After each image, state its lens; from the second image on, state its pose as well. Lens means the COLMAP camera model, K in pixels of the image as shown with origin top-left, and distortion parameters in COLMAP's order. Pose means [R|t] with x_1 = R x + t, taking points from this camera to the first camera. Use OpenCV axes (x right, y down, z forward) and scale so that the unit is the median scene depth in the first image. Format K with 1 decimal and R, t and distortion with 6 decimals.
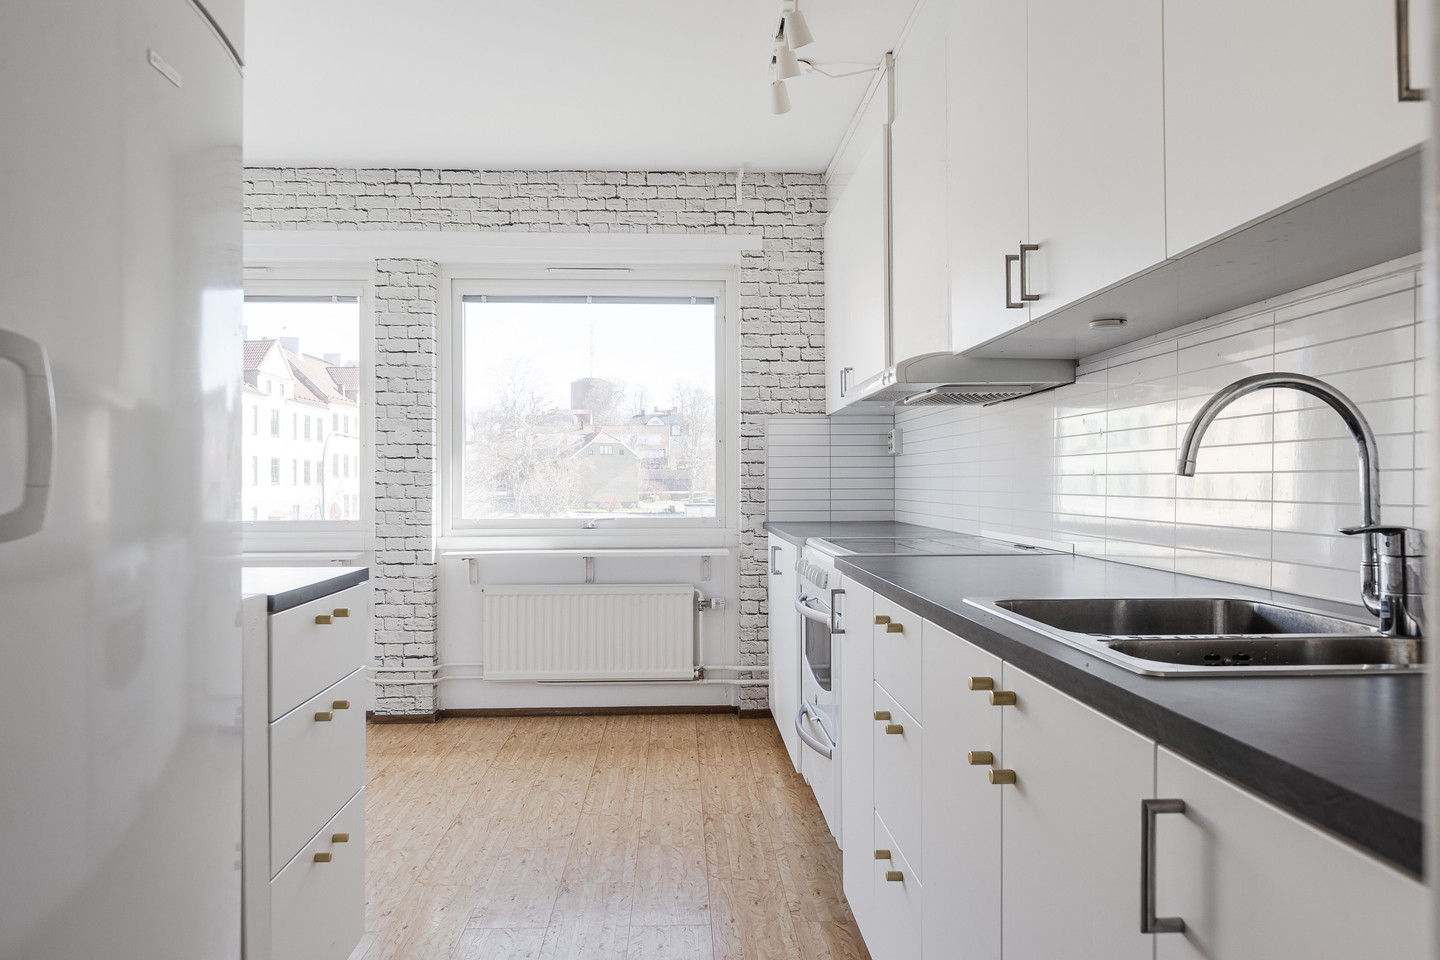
lens RADIAL K [[920.1, 0, 749.0], [0, 920.1, 477.6], [0, 0, 1]] dist [0.005061, -0.007175]
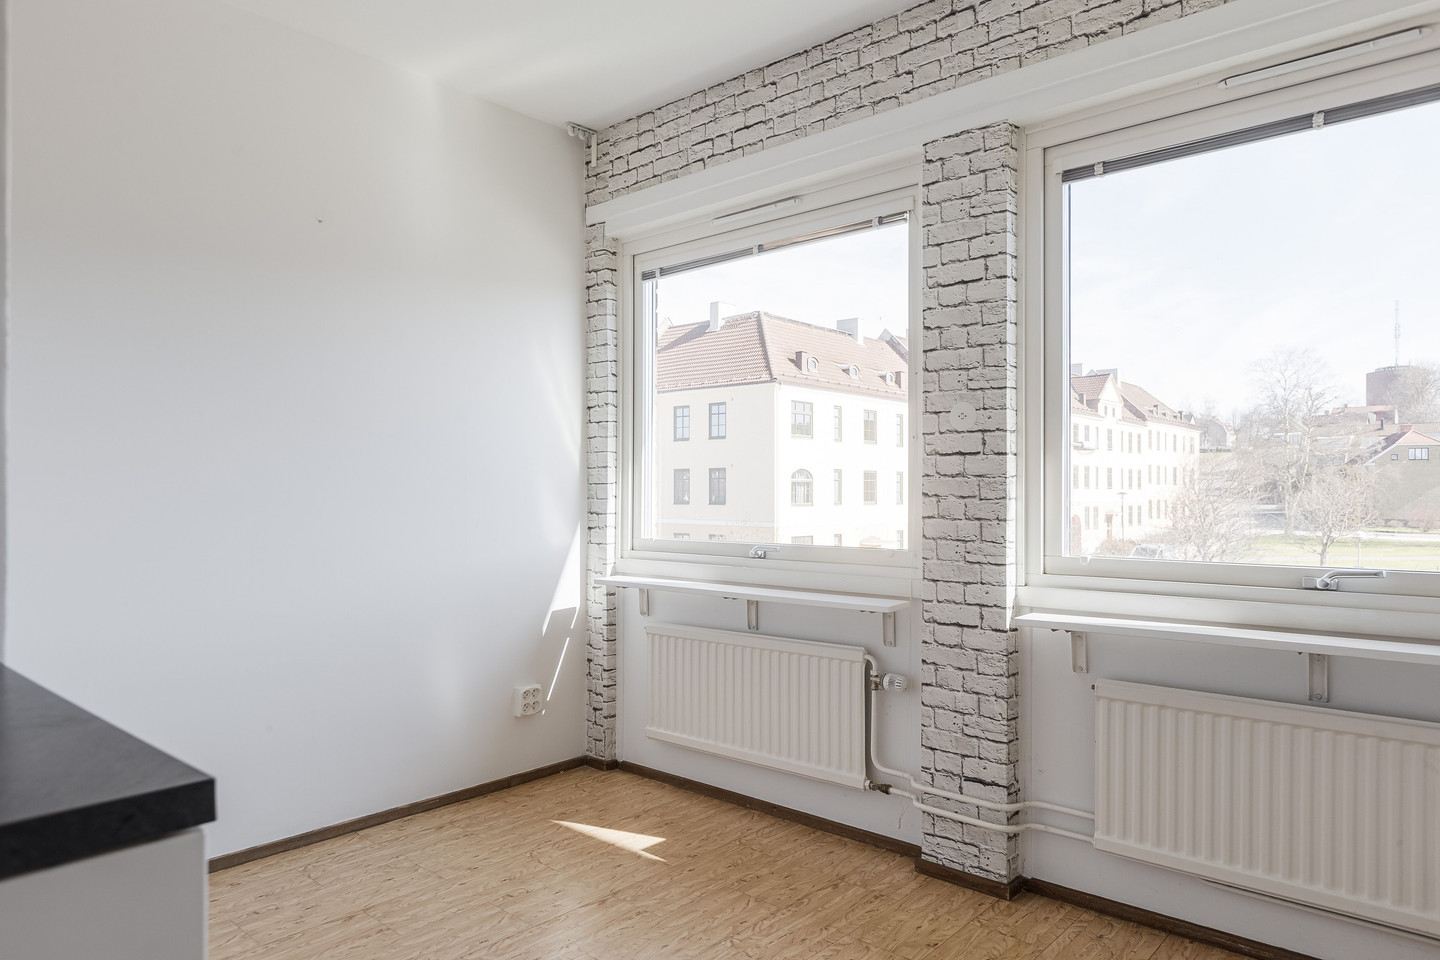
lens RADIAL K [[920.1, 0, 711.0], [0, 920.1, 488.9], [0, 0, 1]] dist [0.005061, -0.007175]
pose [[0.689406, -0.000732, -0.724374, -0.044223], [0.000605, 1.000000, -0.000435, 0.002136], [0.724375, -0.000139, 0.689407, 0.448656]]
